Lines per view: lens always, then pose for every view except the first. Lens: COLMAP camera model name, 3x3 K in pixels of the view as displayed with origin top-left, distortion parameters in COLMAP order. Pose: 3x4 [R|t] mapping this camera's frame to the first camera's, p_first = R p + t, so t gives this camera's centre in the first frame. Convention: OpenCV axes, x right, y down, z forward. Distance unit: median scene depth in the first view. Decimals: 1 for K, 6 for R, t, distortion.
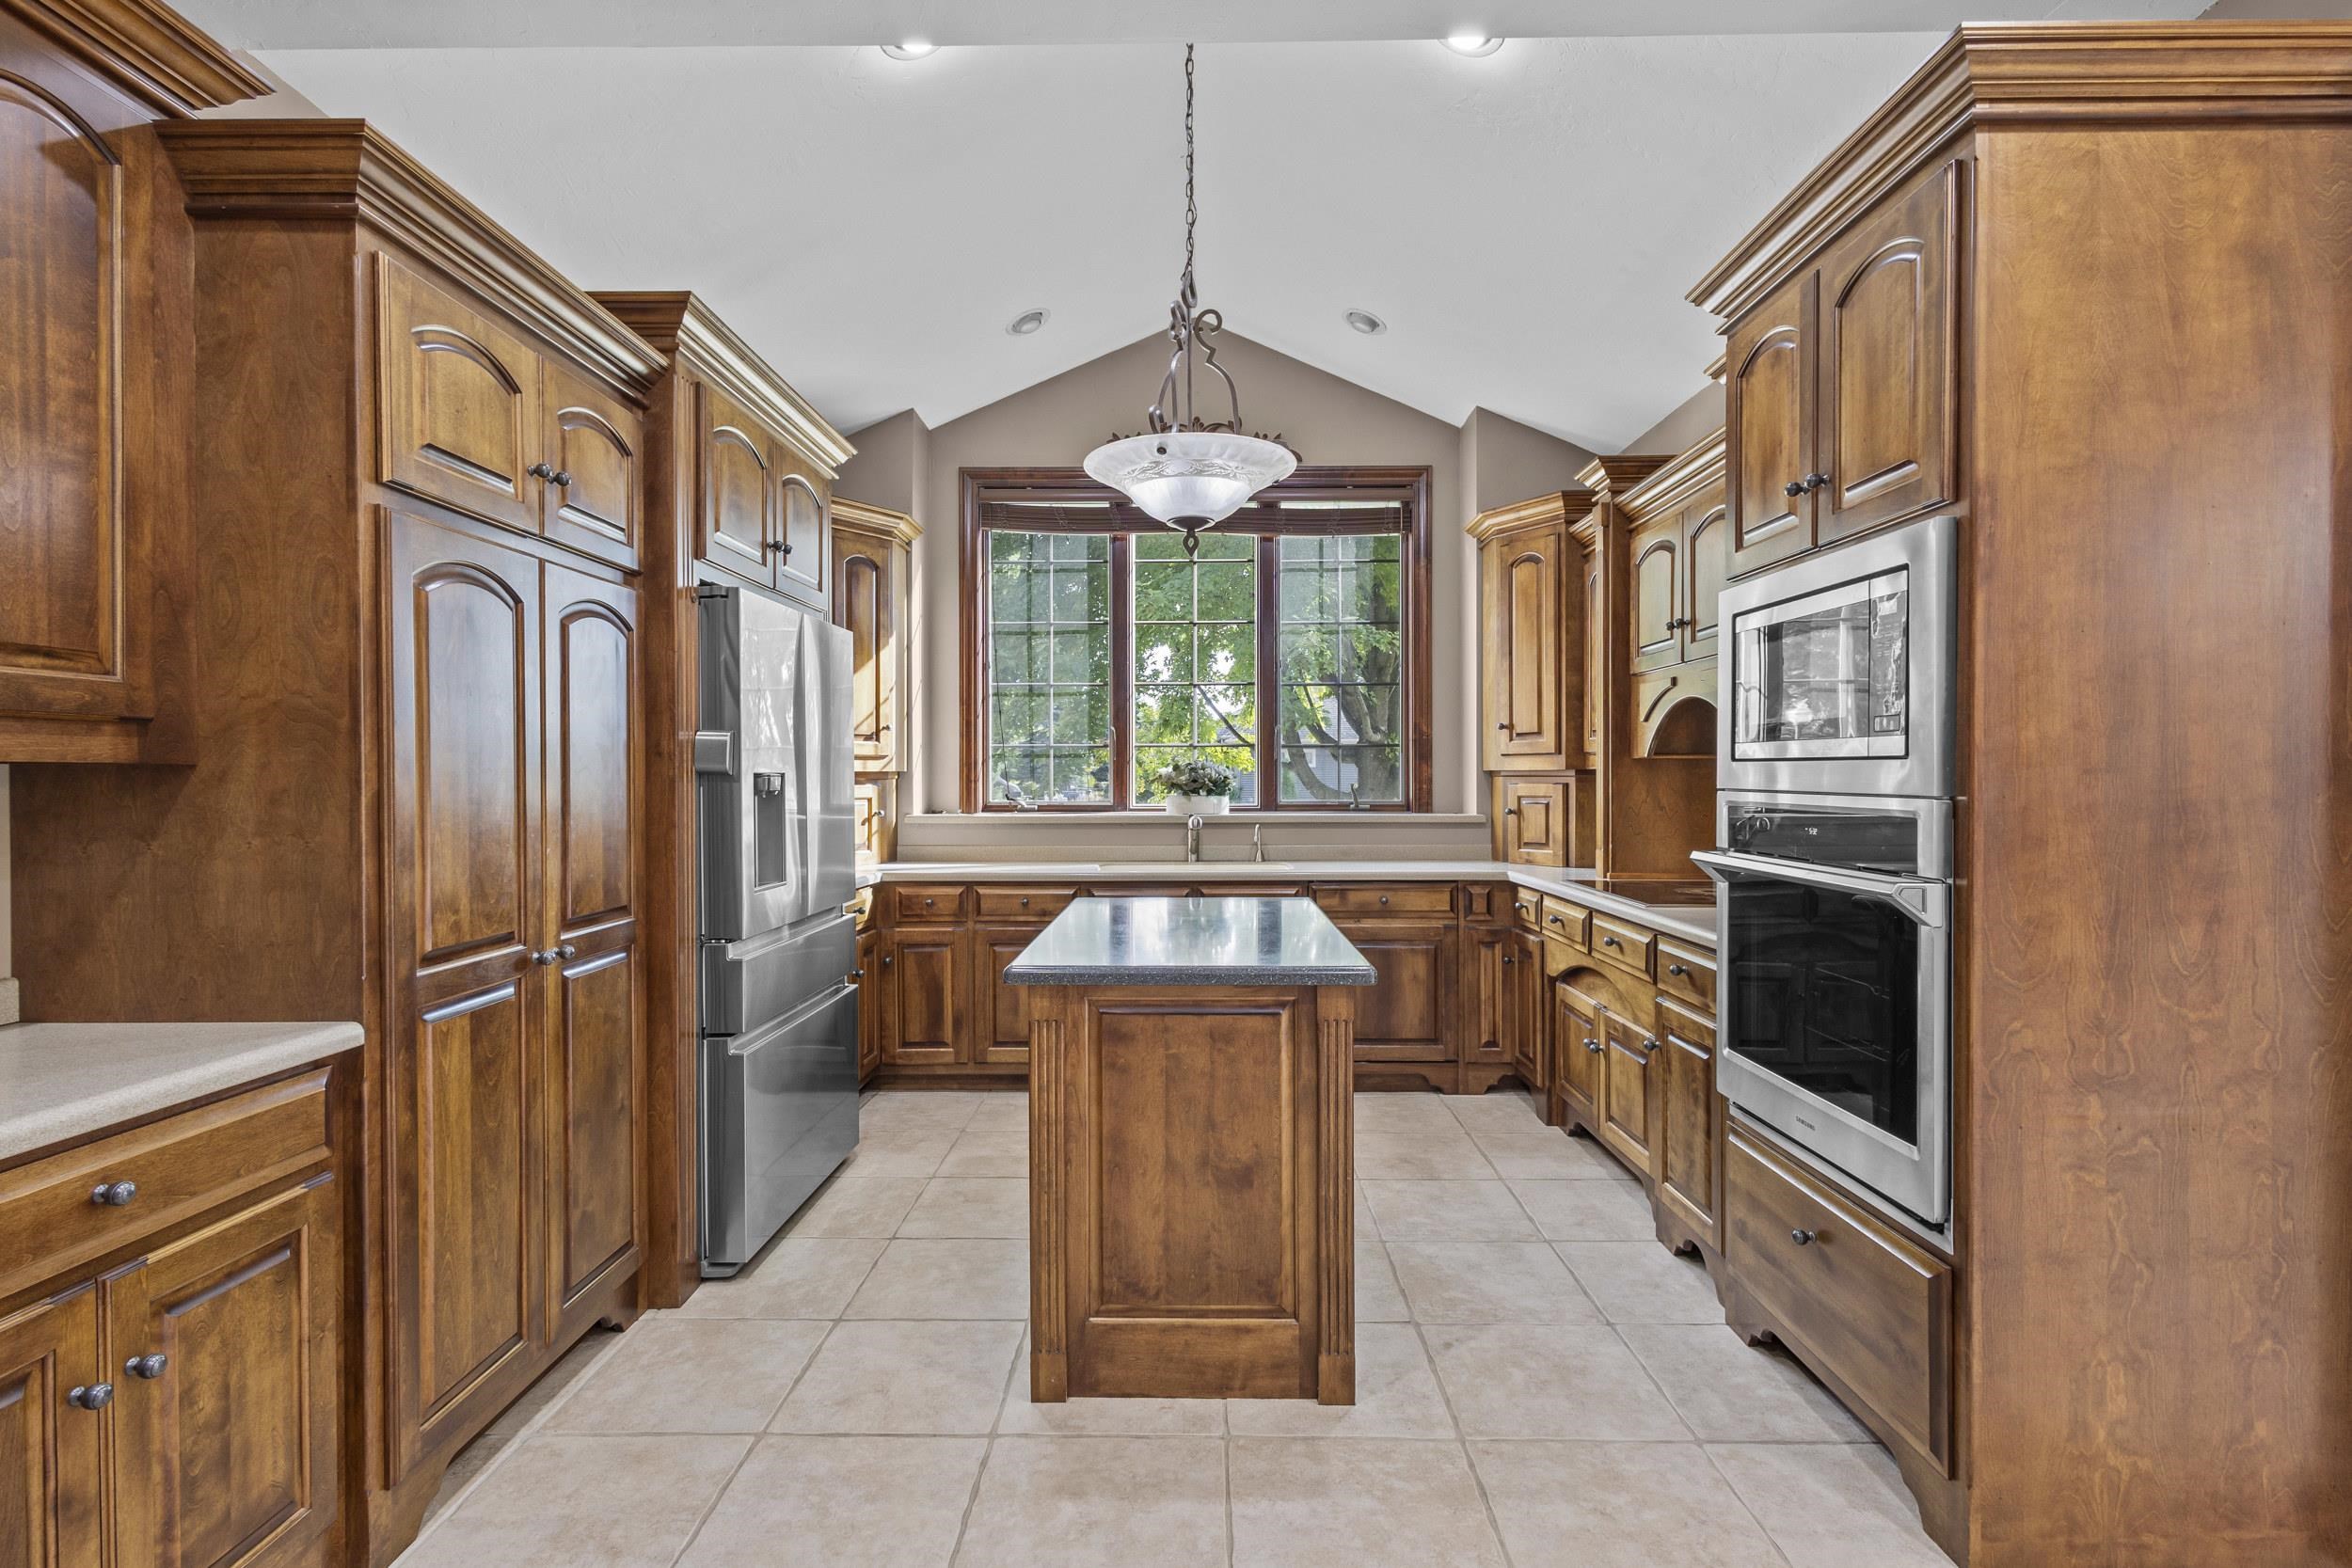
lens RADIAL K [[1091.2, 0, 1180.7], [0, 1091.2, 791.5], [0, 0, 1]] dist [0.004959, -0.000954]
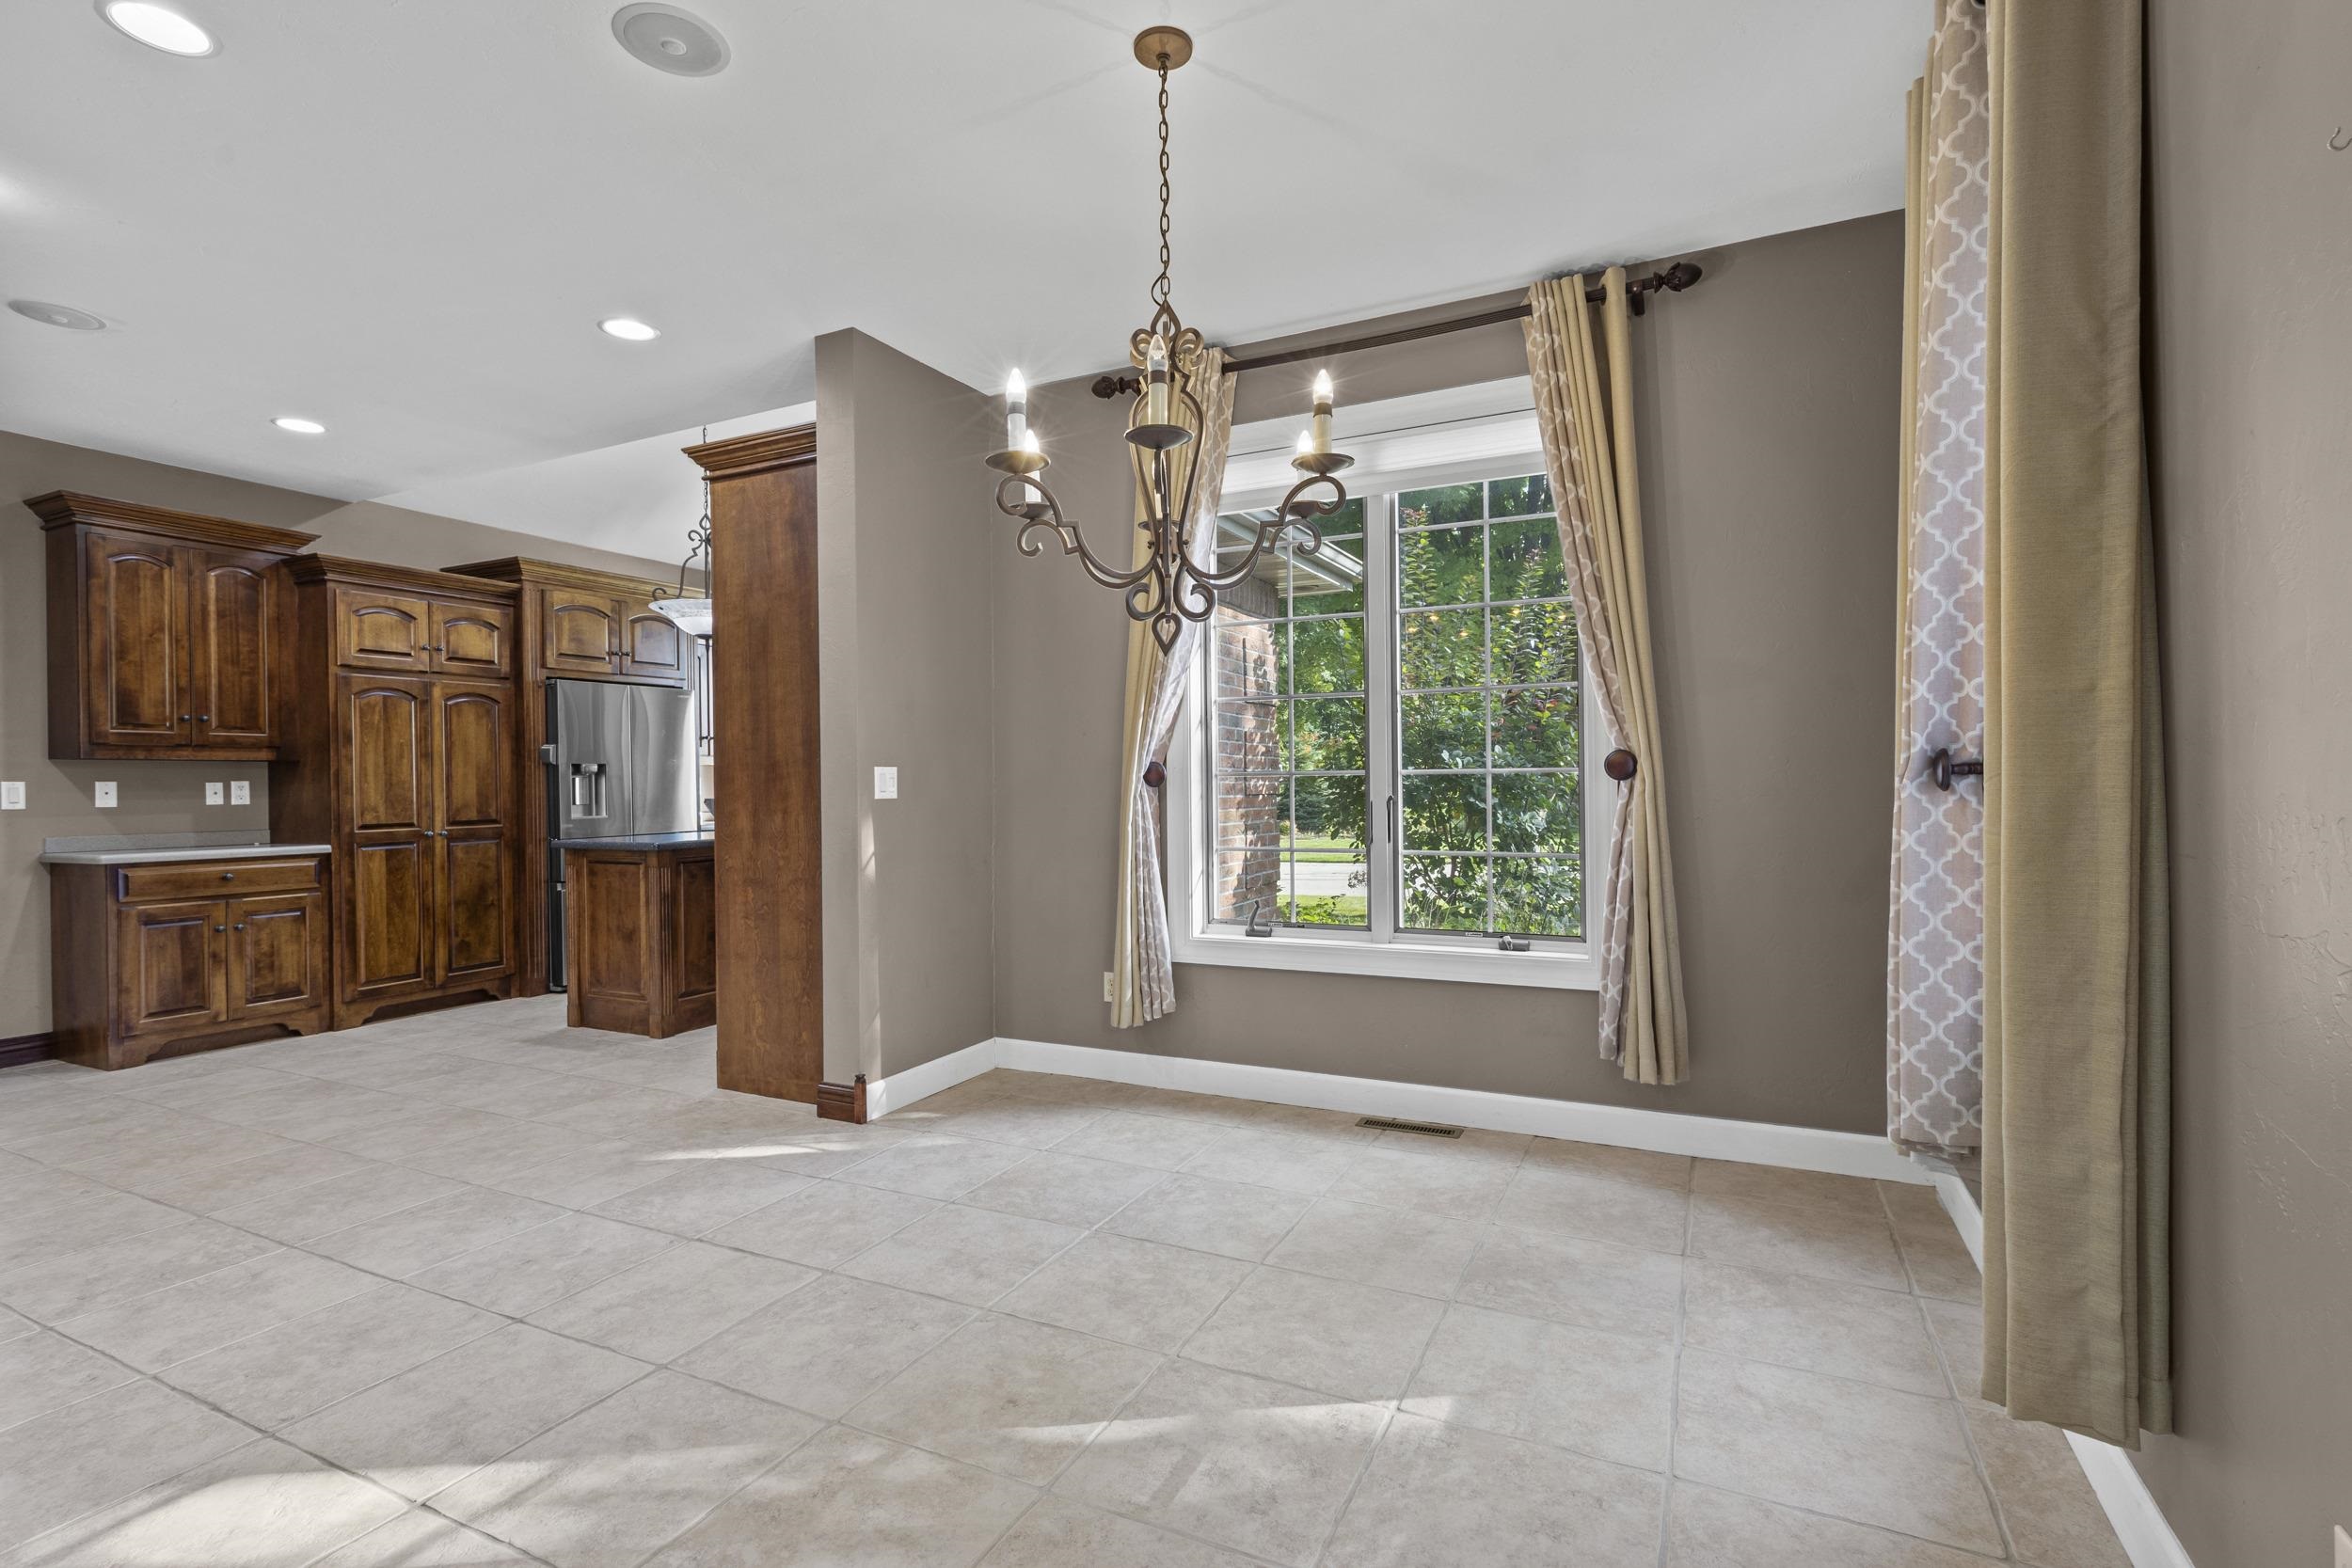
lens RADIAL K [[1091.2, 0, 1175.9], [0, 1091.2, 789.3], [0, 0, 1]] dist [0.004959, -0.000954]
pose [[0.901405, -0.006441, -0.432930, 2.680207], [0.006256, 0.999979, -0.001851, 0.077694], [0.432932, -0.001040, 0.901426, -0.717439]]
